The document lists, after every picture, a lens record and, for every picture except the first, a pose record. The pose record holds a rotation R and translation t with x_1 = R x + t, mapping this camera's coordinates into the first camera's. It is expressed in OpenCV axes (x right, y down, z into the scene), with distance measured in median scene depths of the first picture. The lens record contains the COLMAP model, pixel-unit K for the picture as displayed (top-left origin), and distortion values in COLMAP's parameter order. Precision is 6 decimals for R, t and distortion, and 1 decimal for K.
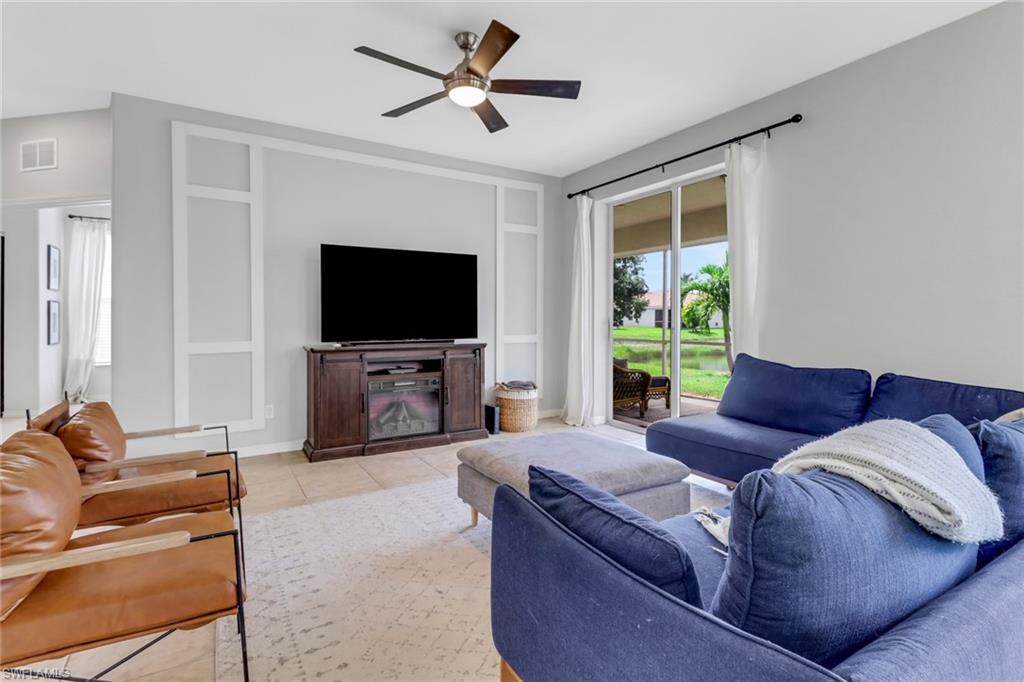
lens RADIAL K [[469.2, 0, 510.1], [0, 469.2, 327.9], [0, 0, 1]] dist [0.001885, -0.007620]
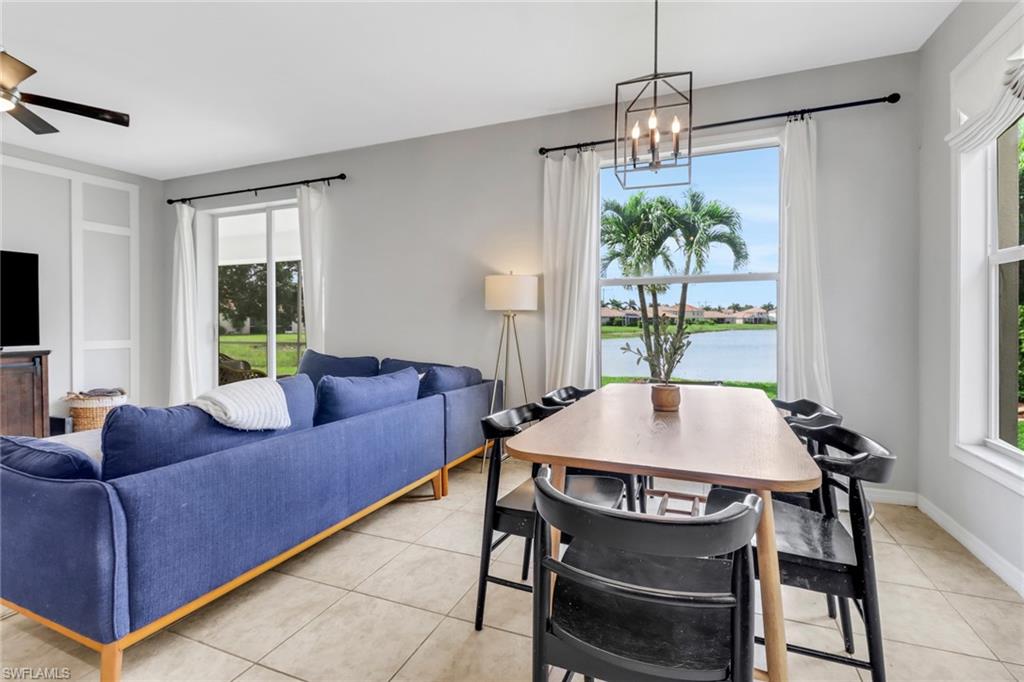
lens RADIAL K [[469.2, 0, 510.1], [0, 469.2, 327.9], [0, 0, 1]] dist [0.001885, -0.007620]
pose [[0.806550, -0.010633, 0.591070, 0.135666], [0.015194, 0.999881, -0.002746, 0.005297], [-0.590970, 0.011196, 0.806616, -0.279243]]
